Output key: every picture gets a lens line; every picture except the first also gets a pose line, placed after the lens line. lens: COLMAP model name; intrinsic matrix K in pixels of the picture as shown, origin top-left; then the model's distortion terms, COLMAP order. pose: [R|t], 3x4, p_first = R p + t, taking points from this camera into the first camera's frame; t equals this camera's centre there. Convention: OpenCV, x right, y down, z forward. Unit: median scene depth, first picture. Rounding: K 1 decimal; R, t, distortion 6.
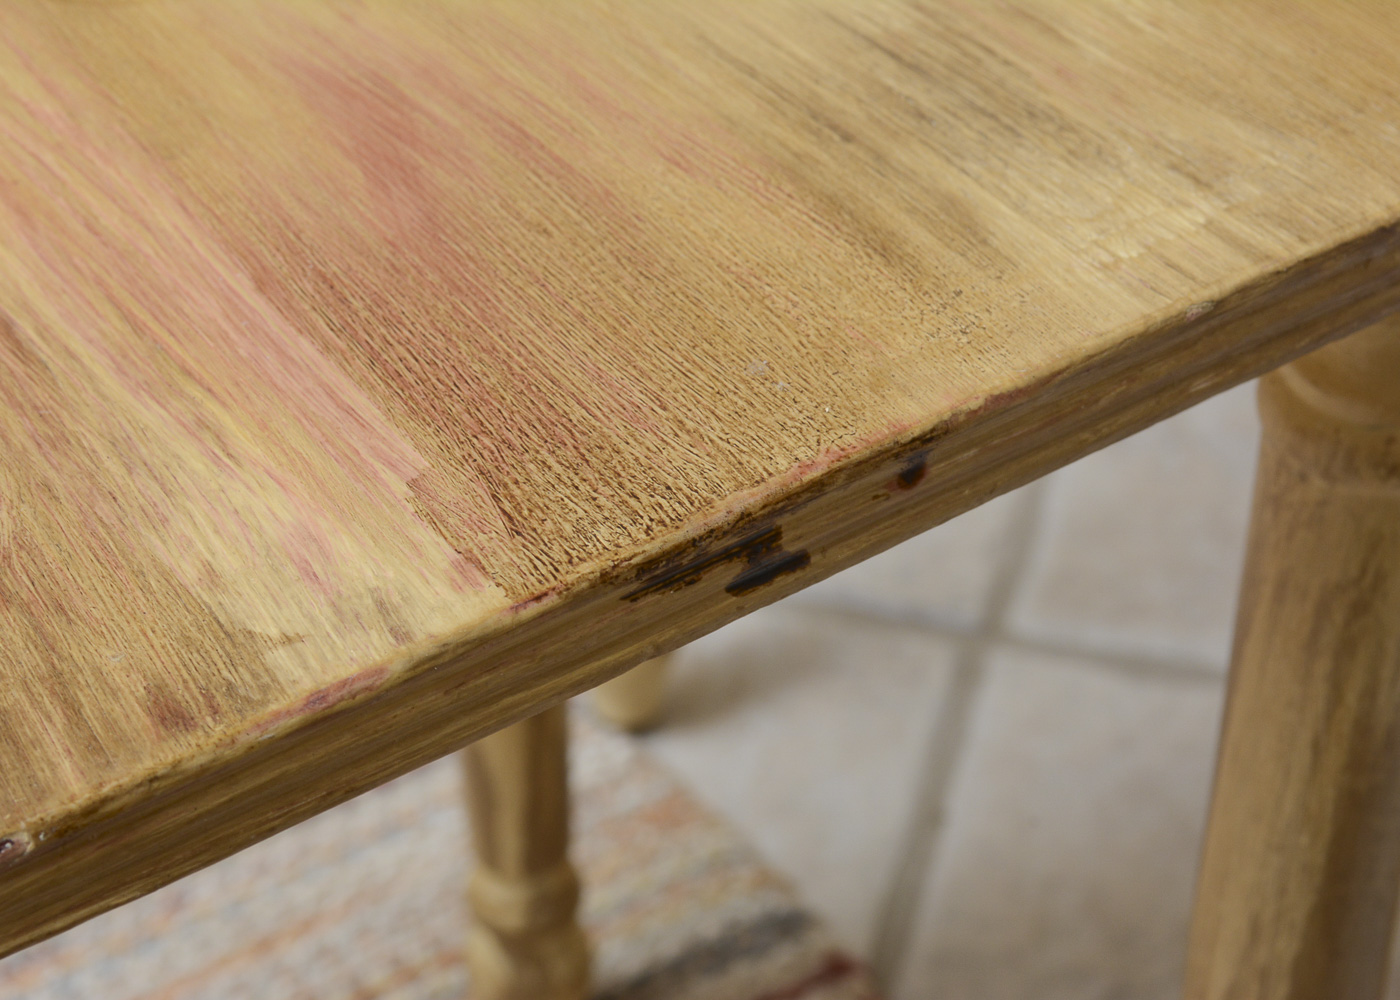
lens RADIAL K [[3446.8, 0, 700.0], [0, 3446.8, 500.0], [0, 0, 1]] dist [0.070610, -0.129018]
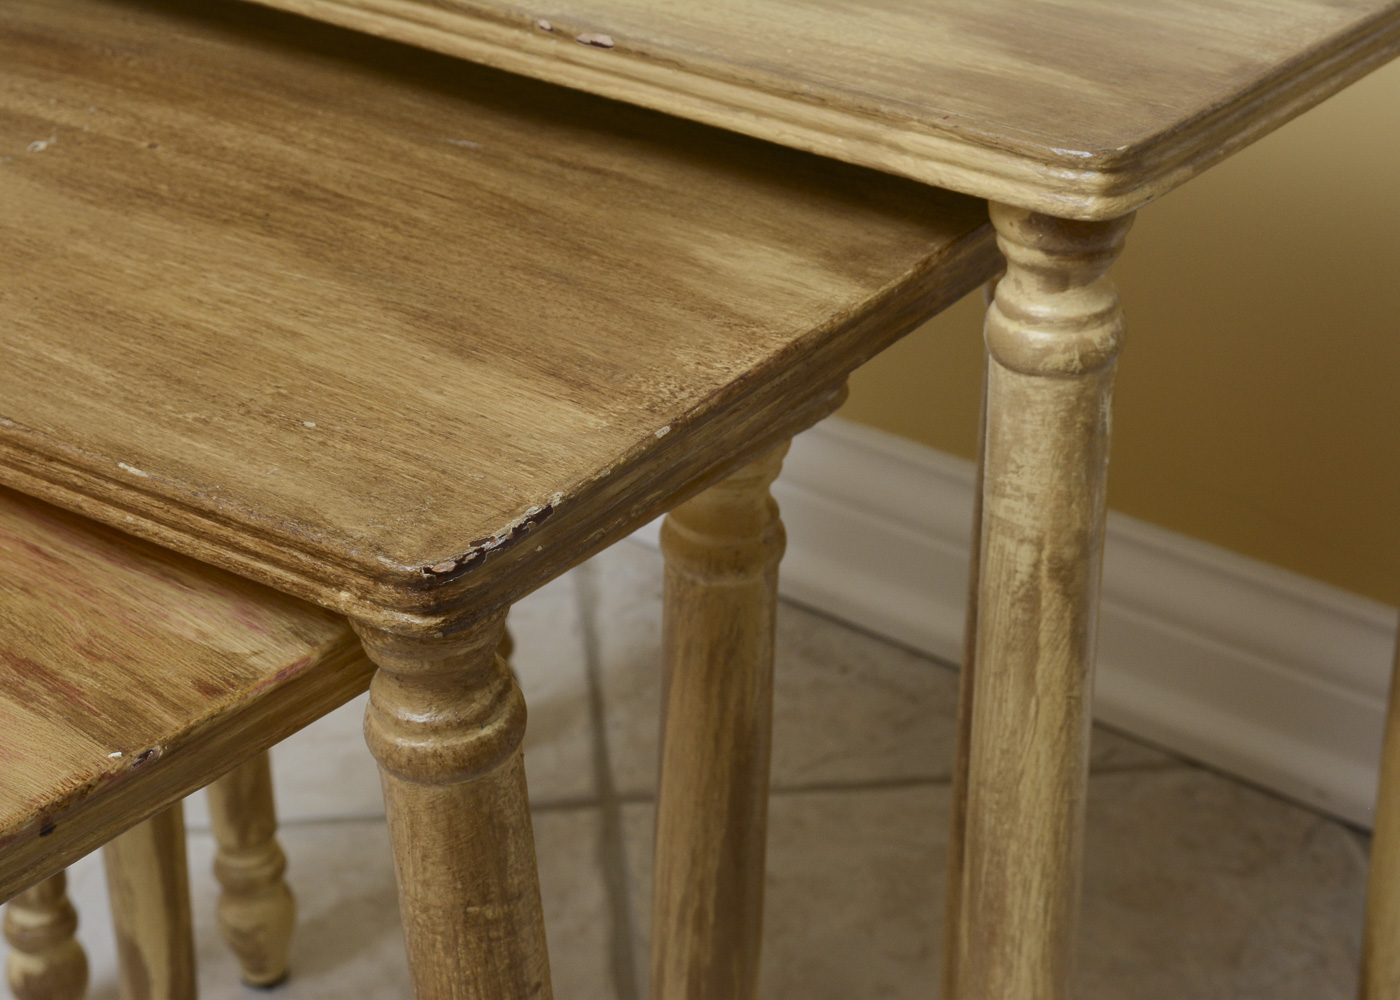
lens RADIAL K [[2741.5, 0, 700.0], [0, 2741.5, 500.0], [0, 0, 1]] dist [0.022360, 0.098212]
pose [[0.955249, -0.116405, 0.271935, -0.295629], [0.162931, 0.974344, -0.155265, 0.241865], [-0.246885, 0.192623, 0.949707, -0.566306]]
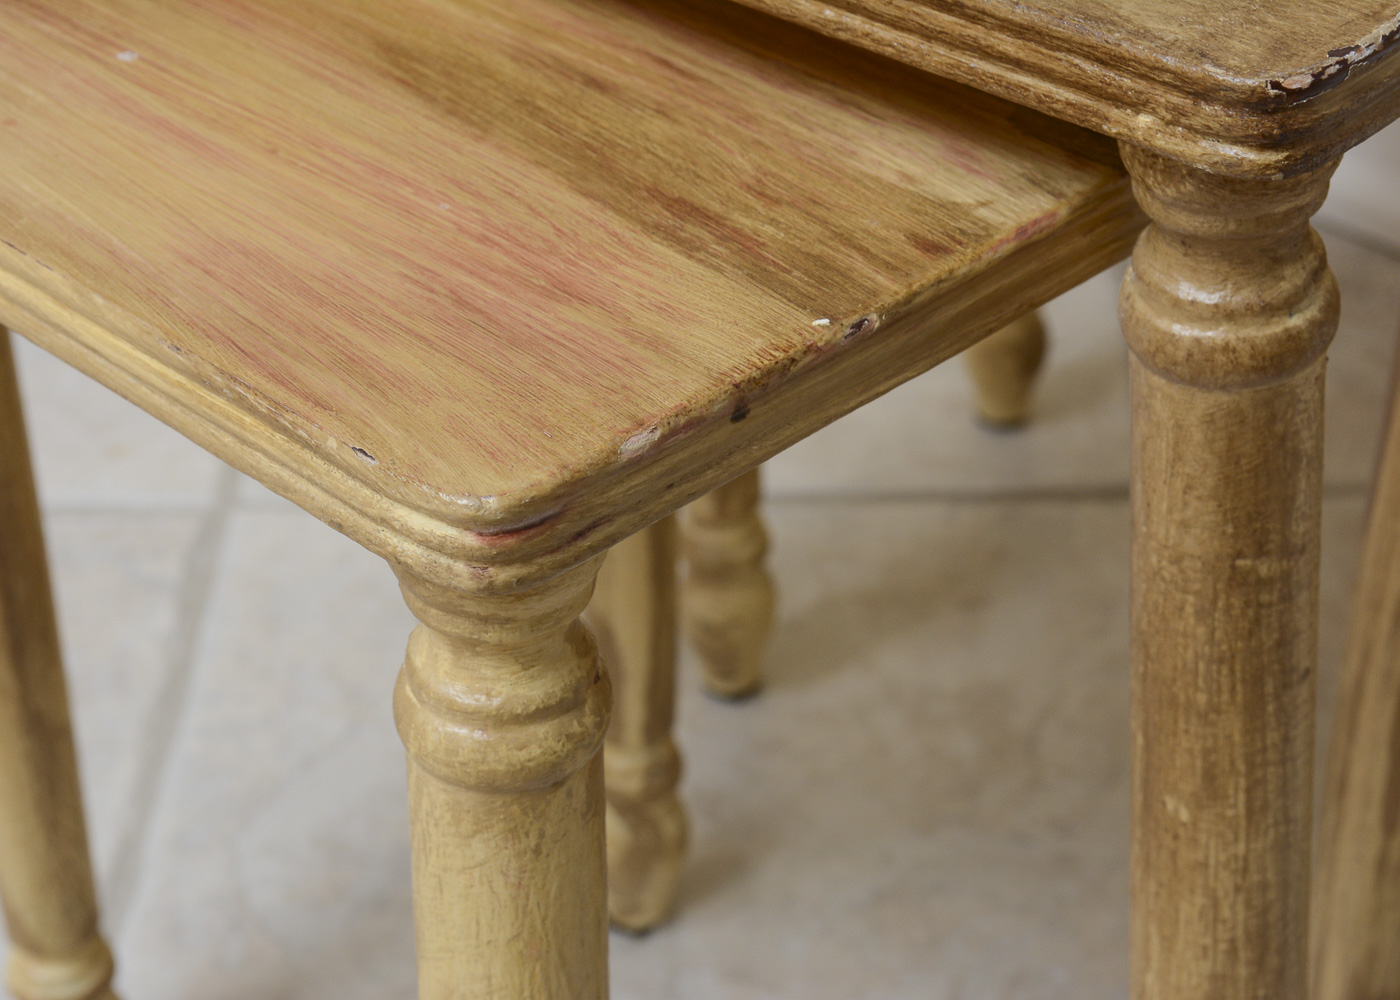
lens RADIAL K [[3446.8, 0, 700.0], [0, 3446.8, 500.0], [0, 0, 1]] dist [0.070610, -0.129018]
pose [[0.983045, -0.091993, 0.158621, -0.487490], [0.104680, 0.991781, -0.073564, 0.263696], [-0.150550, 0.088921, 0.984595, -0.417933]]
